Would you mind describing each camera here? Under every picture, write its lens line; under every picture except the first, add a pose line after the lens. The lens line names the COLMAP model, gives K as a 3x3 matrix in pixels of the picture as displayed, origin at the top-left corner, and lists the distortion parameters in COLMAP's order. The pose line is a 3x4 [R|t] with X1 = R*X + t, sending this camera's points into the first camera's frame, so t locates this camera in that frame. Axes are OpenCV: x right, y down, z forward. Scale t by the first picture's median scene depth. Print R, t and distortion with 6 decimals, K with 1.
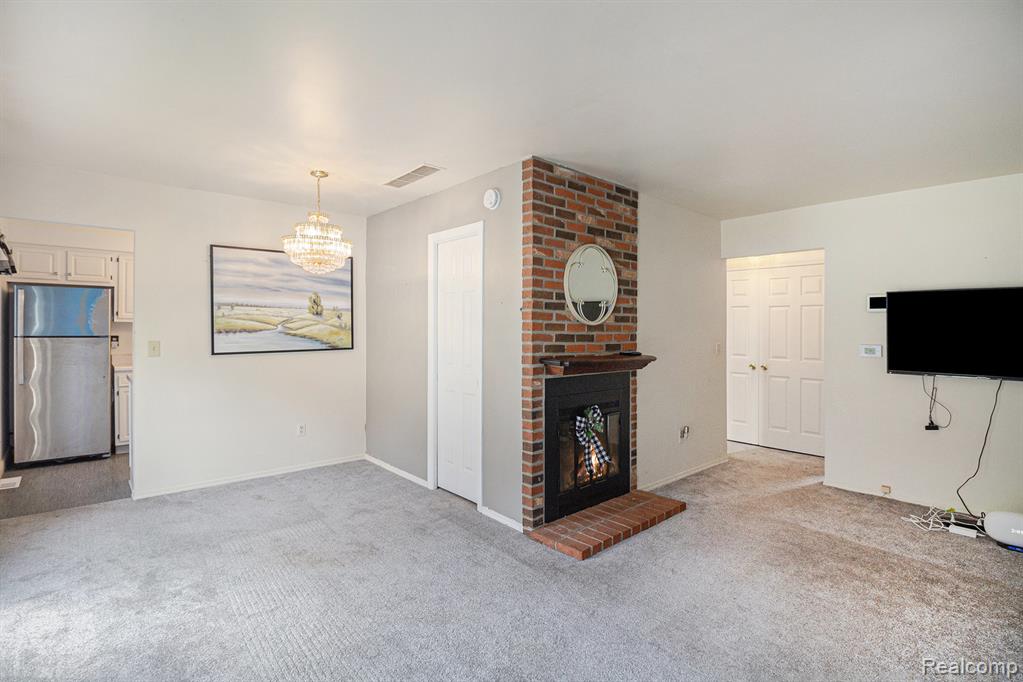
lens RADIAL K [[489.0, 0, 540.5], [0, 489.0, 336.9], [0, 0, 1]] dist [-0.017977, -0.003655]
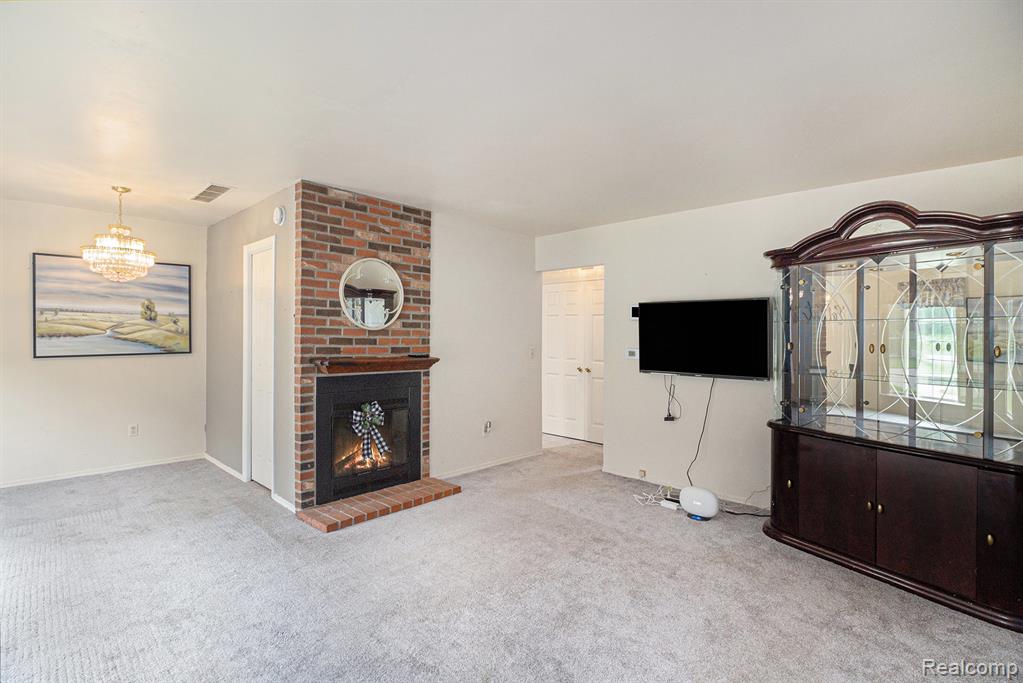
lens RADIAL K [[489.0, 0, 539.3], [0, 489.0, 345.2], [0, 0, 1]] dist [-0.017977, -0.003655]
pose [[0.995748, 0.001497, 0.092107, 0.382529], [-0.001537, 0.999999, 0.000366, 0.009593], [-0.092107, -0.000506, 0.995749, -0.152695]]
